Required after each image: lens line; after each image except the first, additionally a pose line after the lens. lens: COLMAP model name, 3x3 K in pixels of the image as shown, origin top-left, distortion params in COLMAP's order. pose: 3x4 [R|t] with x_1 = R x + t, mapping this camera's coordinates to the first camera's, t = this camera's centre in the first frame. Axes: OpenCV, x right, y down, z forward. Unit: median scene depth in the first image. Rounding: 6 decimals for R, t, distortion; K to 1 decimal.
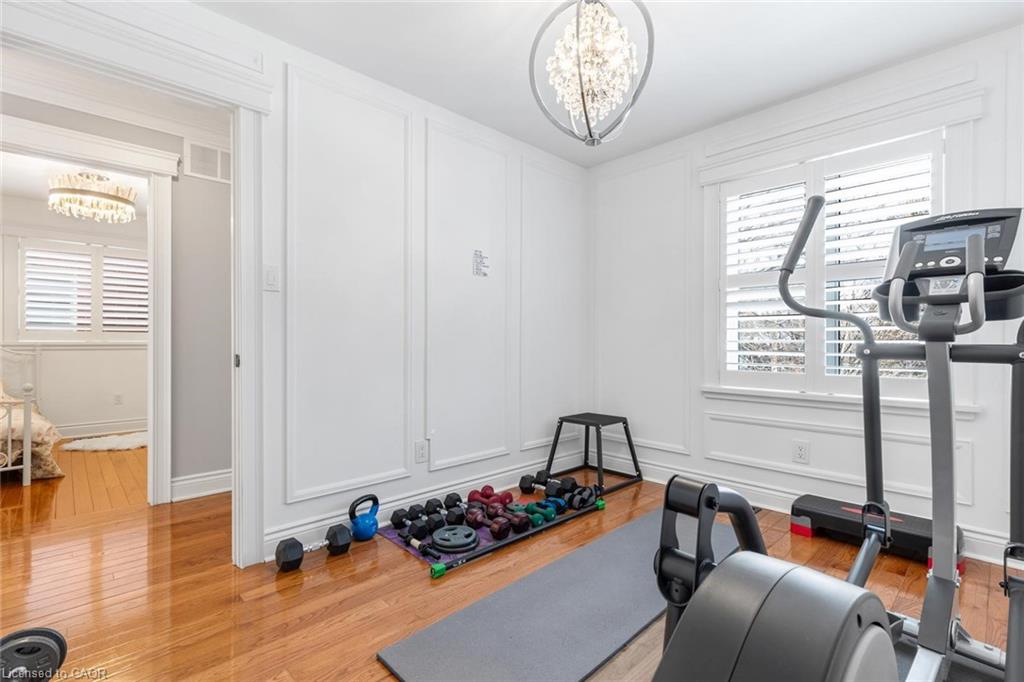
lens RADIAL K [[466.7, 0, 514.2], [0, 466.7, 339.2], [0, 0, 1]] dist [0.007963, -0.000858]
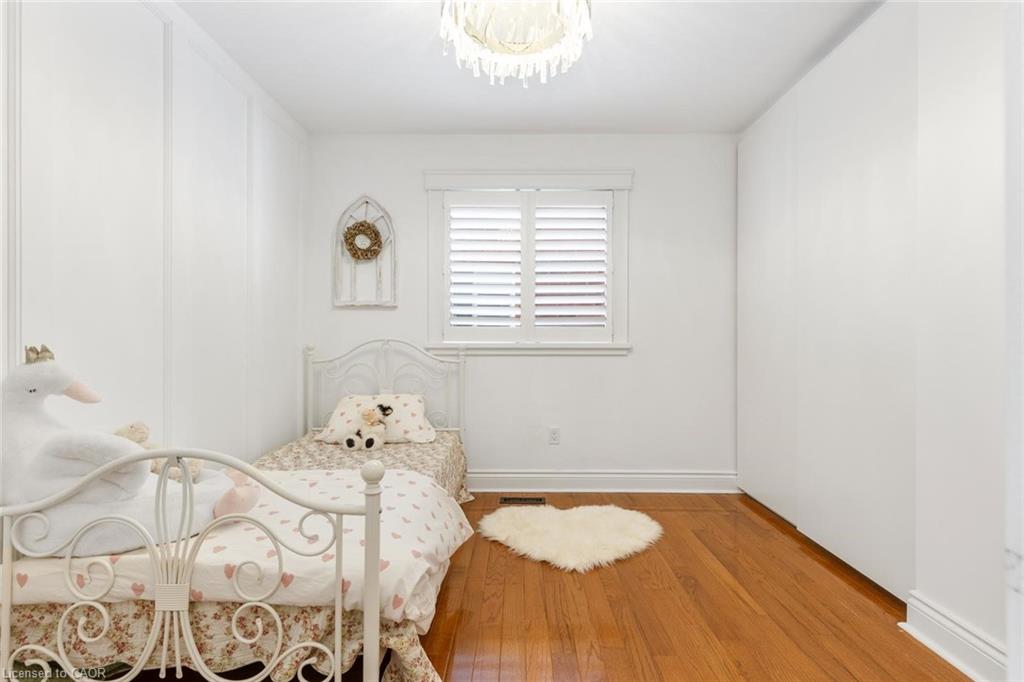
lens RADIAL K [[466.7, 0, 516.4], [0, 466.7, 338.5], [0, 0, 1]] dist [0.007963, -0.000858]
pose [[0.717934, -0.005172, -0.696092, -0.684124], [0.001398, 0.999981, -0.005989, 0.003970], [0.696109, 0.003327, 0.717928, 0.794034]]
